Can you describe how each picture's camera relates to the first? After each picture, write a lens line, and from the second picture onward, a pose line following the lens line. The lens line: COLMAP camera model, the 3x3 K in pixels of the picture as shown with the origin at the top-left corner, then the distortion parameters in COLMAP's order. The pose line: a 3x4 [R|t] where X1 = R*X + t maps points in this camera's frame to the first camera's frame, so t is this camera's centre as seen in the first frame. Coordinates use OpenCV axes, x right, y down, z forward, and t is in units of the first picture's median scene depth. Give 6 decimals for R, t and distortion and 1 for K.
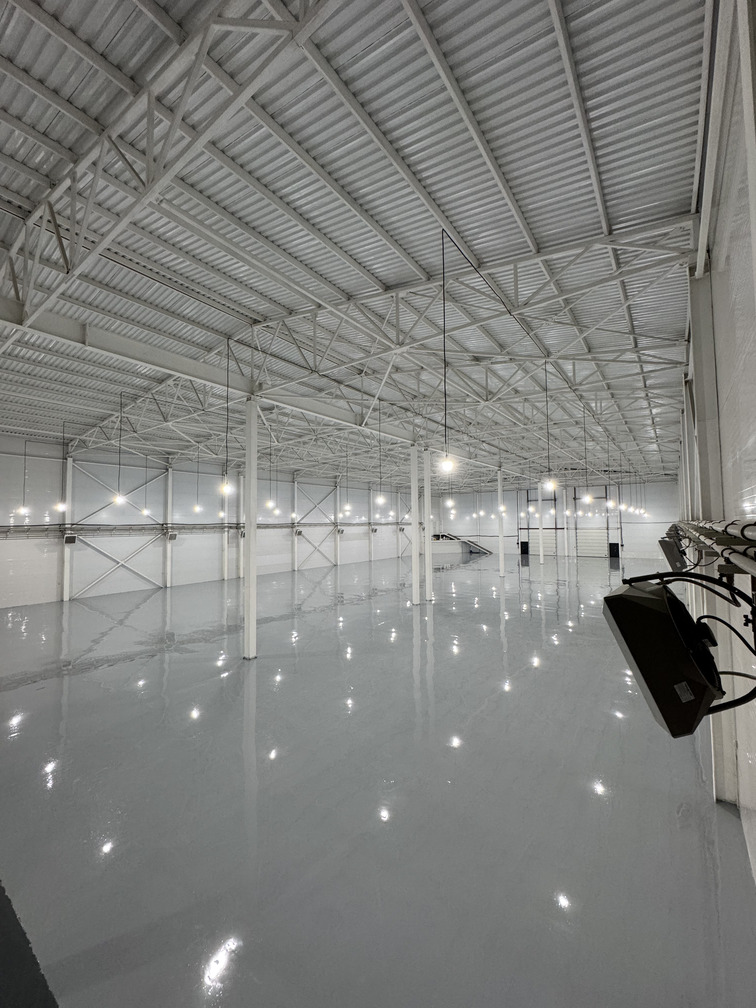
lens RADIAL K [[404.5, 0, 379.8], [0, 404.5, 505.3], [0, 0, 1]] dist [-0.001821, 0.000303]
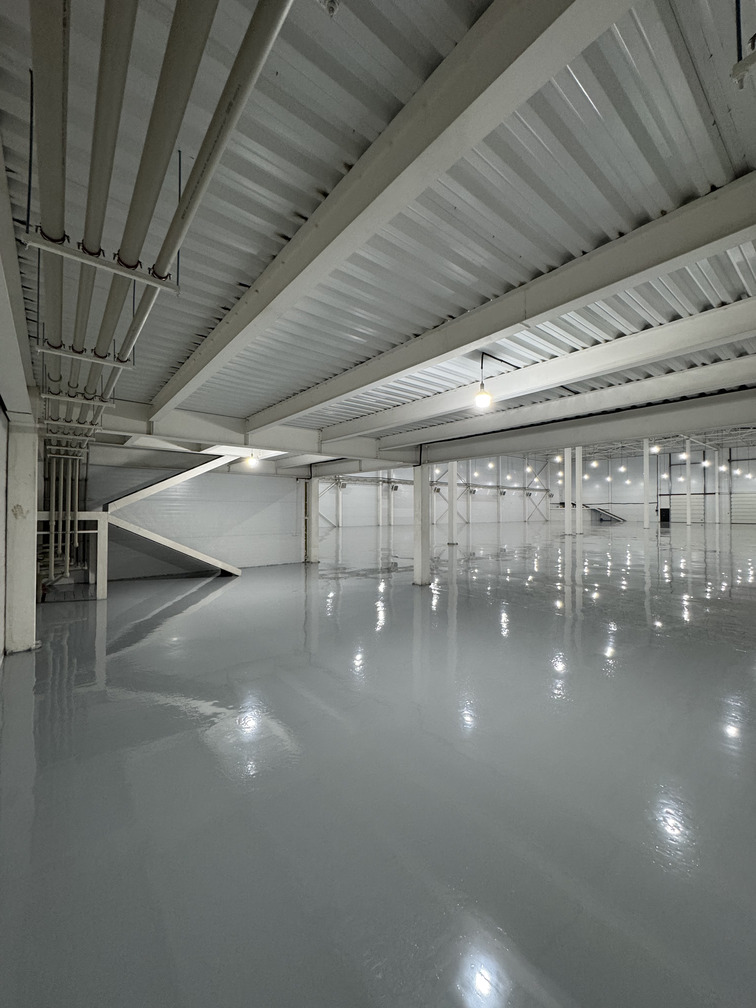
lens RADIAL K [[404.5, 0, 379.8], [0, 404.5, 505.3], [0, 0, 1]] dist [-0.001821, 0.000303]
pose [[0.968907, 0.007629, -0.247306, -0.089705], [0.000795, 0.999423, 0.033943, 0.082039], [0.247423, -0.033085, 0.968343, -0.131240]]
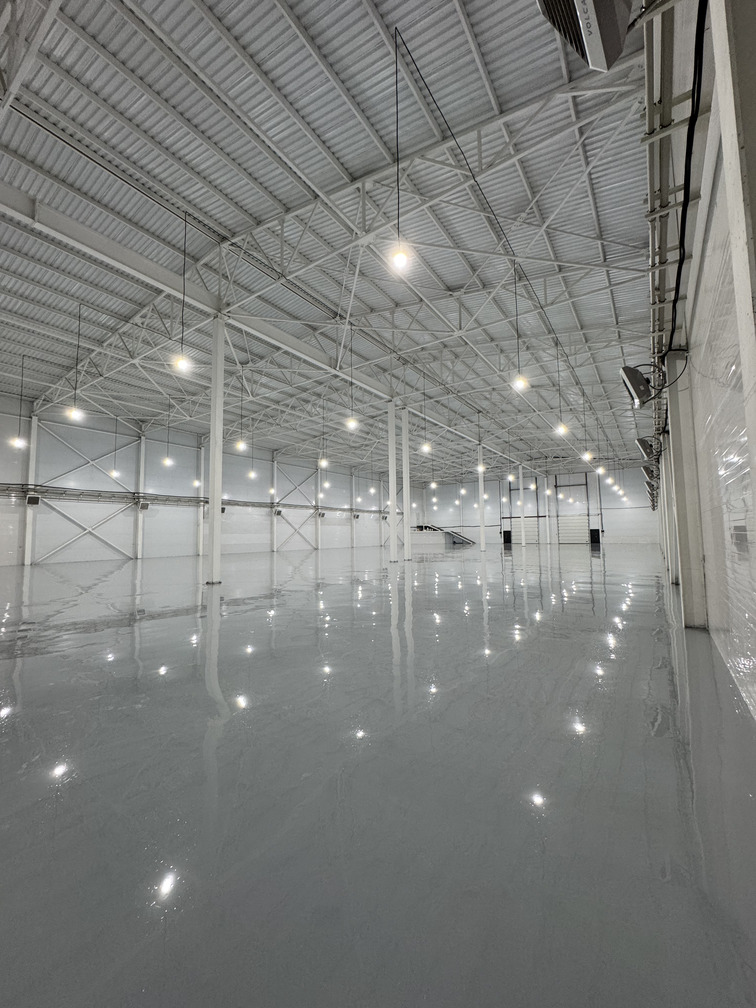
lens RADIAL K [[405.0, 0, 379.7], [0, 405.0, 504.6], [0, 0, 1]] dist [0.000146, 0.000163]
pose [[0.999450, -0.001128, 0.033135, 0.015190], [0.002083, 0.999583, -0.028811, 0.087776], [-0.033089, 0.028864, 0.999036, 0.011475]]
